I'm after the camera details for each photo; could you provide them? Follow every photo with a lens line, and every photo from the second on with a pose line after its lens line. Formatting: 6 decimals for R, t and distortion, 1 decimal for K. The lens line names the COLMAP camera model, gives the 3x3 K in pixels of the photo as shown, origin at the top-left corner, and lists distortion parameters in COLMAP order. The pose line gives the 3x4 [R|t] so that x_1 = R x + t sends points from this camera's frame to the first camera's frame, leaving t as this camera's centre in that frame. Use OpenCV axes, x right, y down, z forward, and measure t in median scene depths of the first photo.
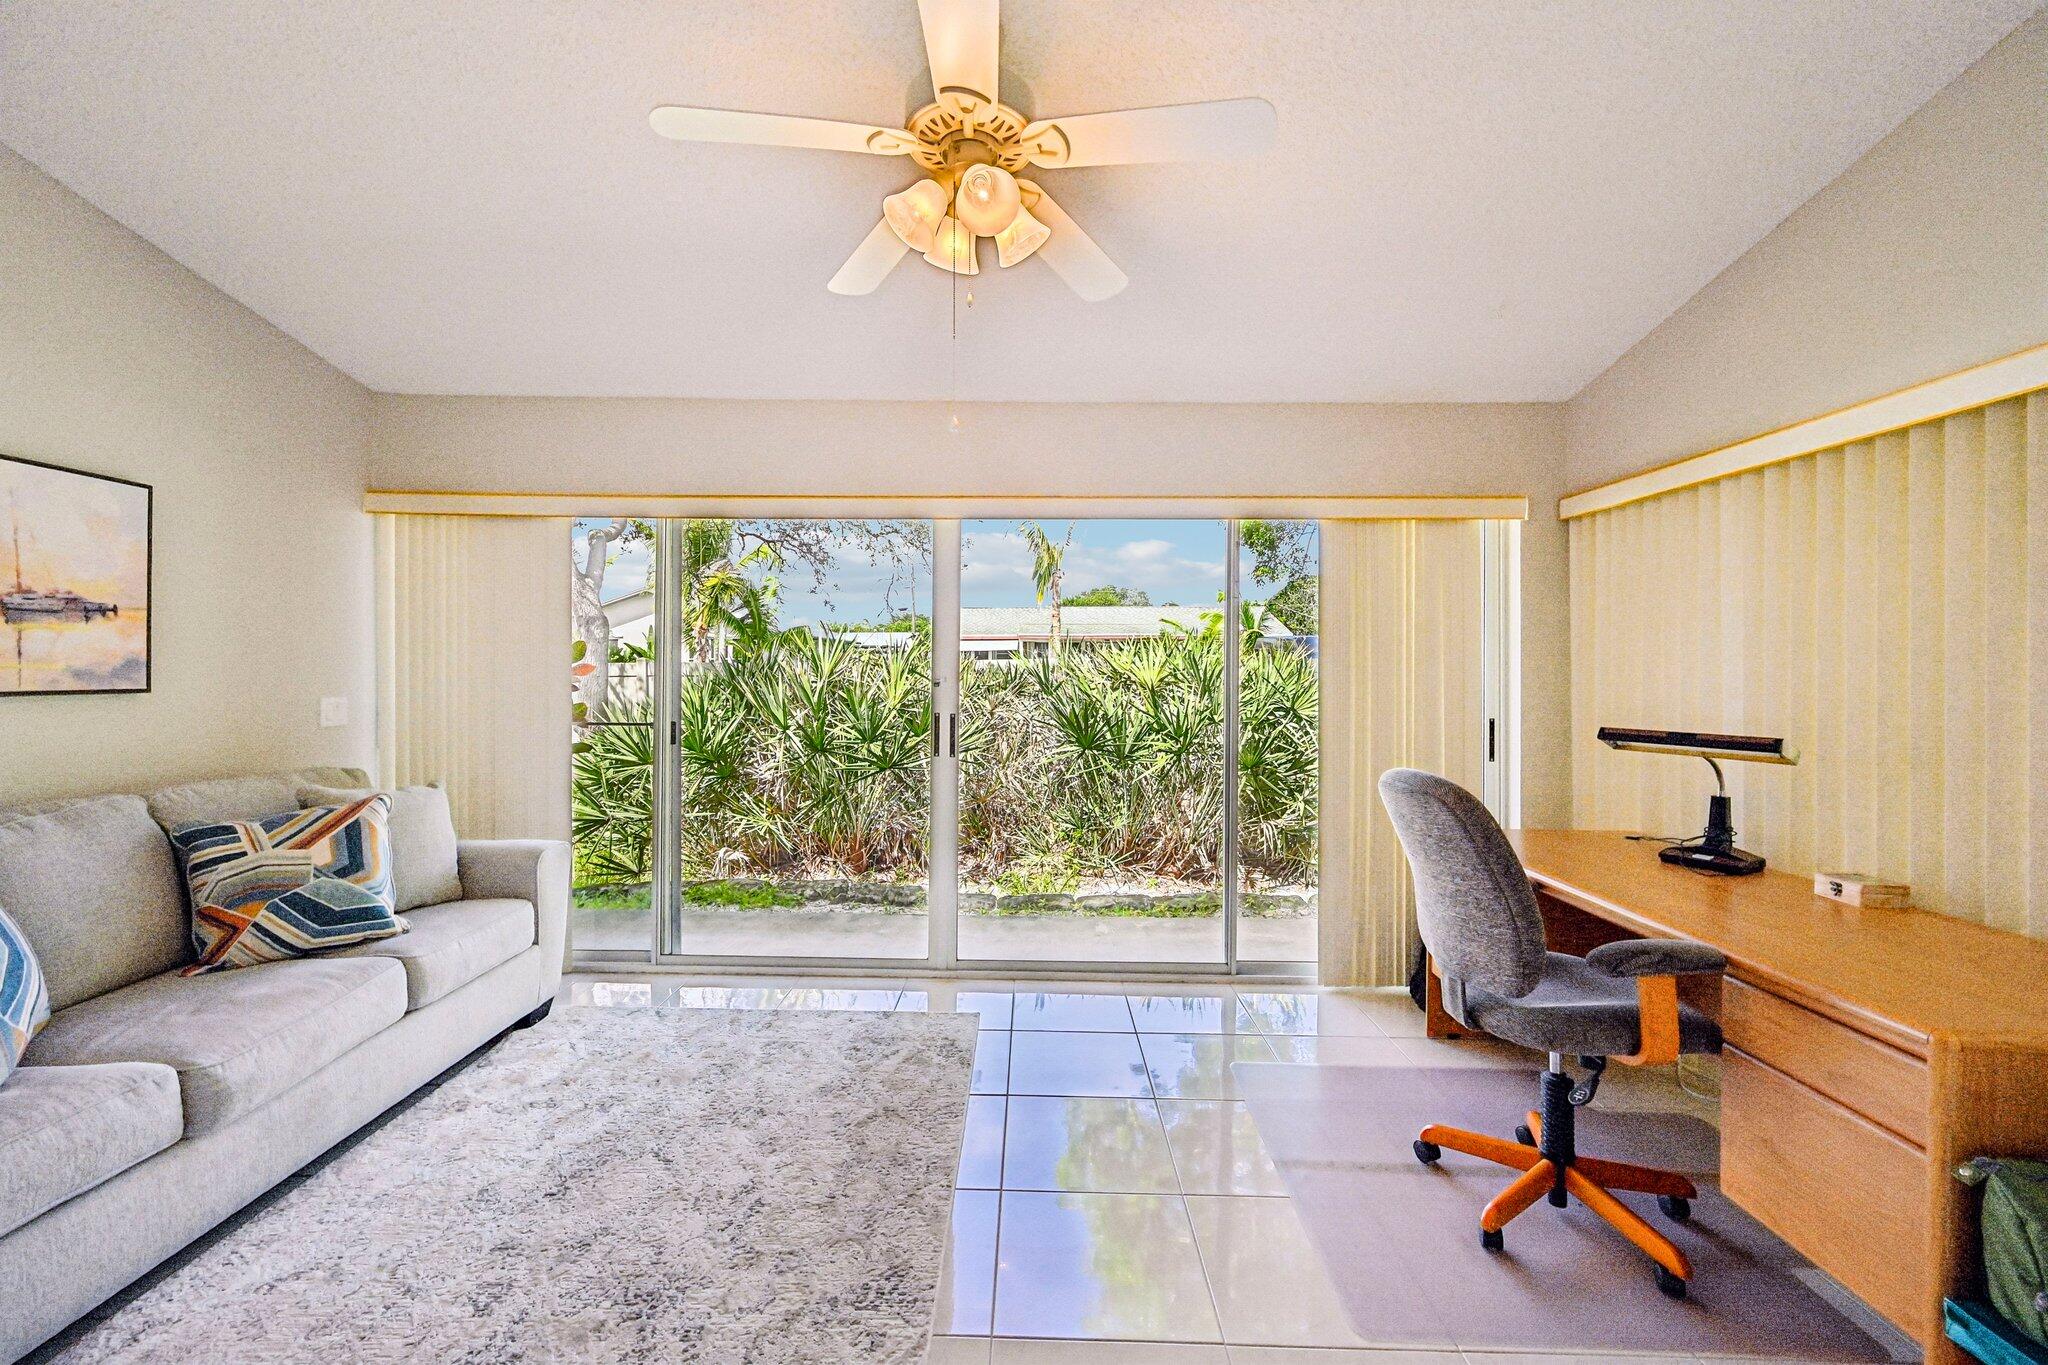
lens RADIAL K [[804.1, 0, 1017.1], [0, 804.1, 661.7], [0, 0, 1]] dist [0.000926, -0.000056]
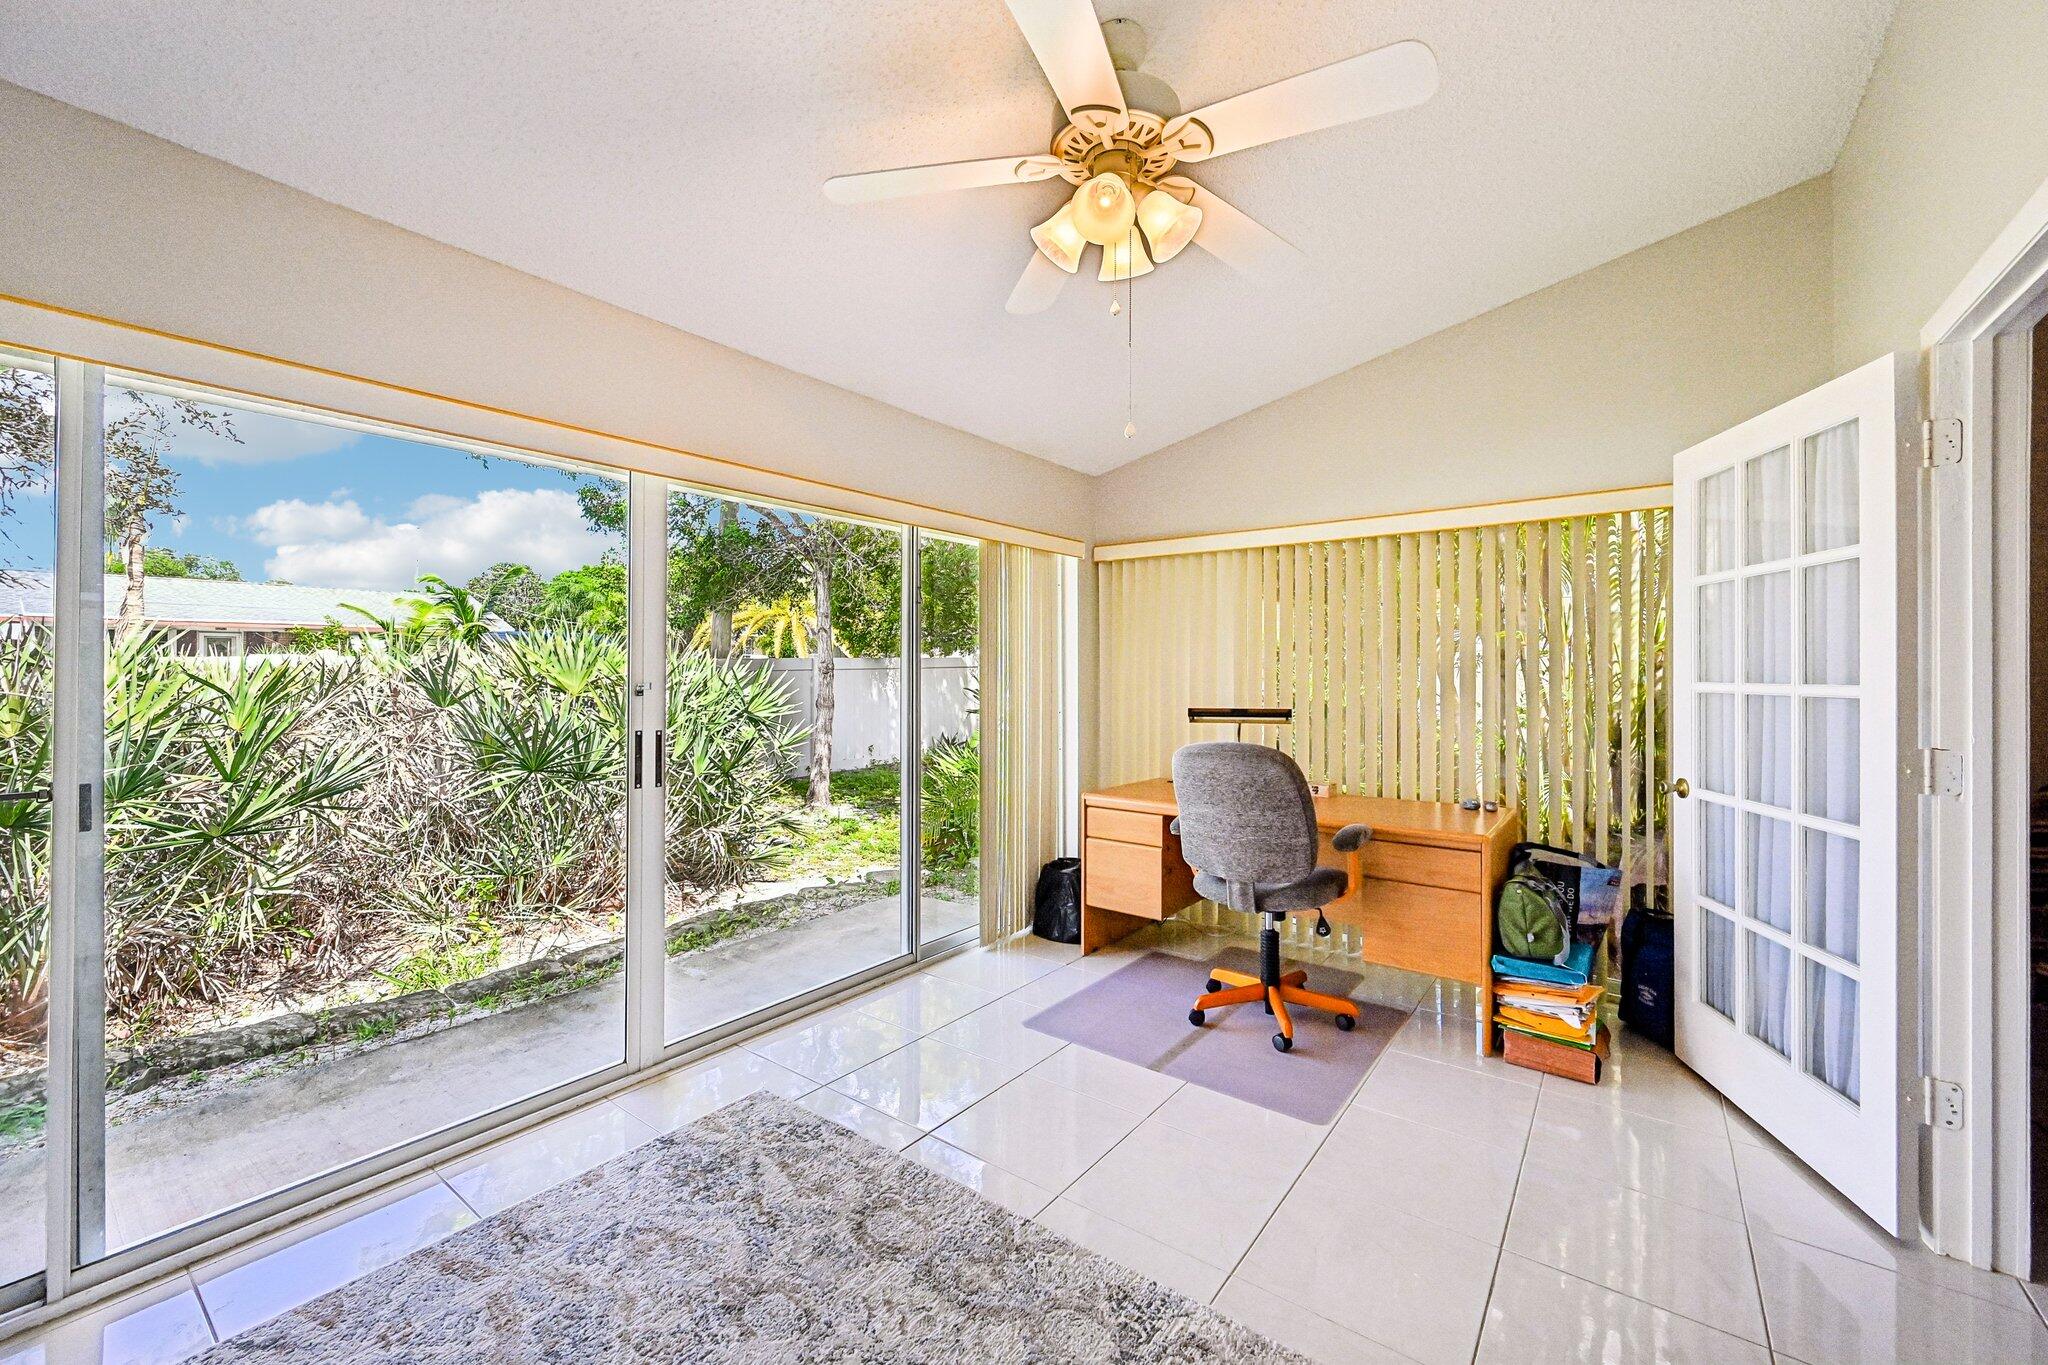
lens RADIAL K [[816.6, 0, 1022.8], [0, 816.6, 658.8], [0, 0, 1]] dist [-0.001003, 0.000476]
pose [[0.587625, 0.007899, 0.809095, -0.508224], [-0.005868, 0.999968, -0.005500, -0.000990], [-0.809112, -0.001516, 0.587653, 0.259887]]
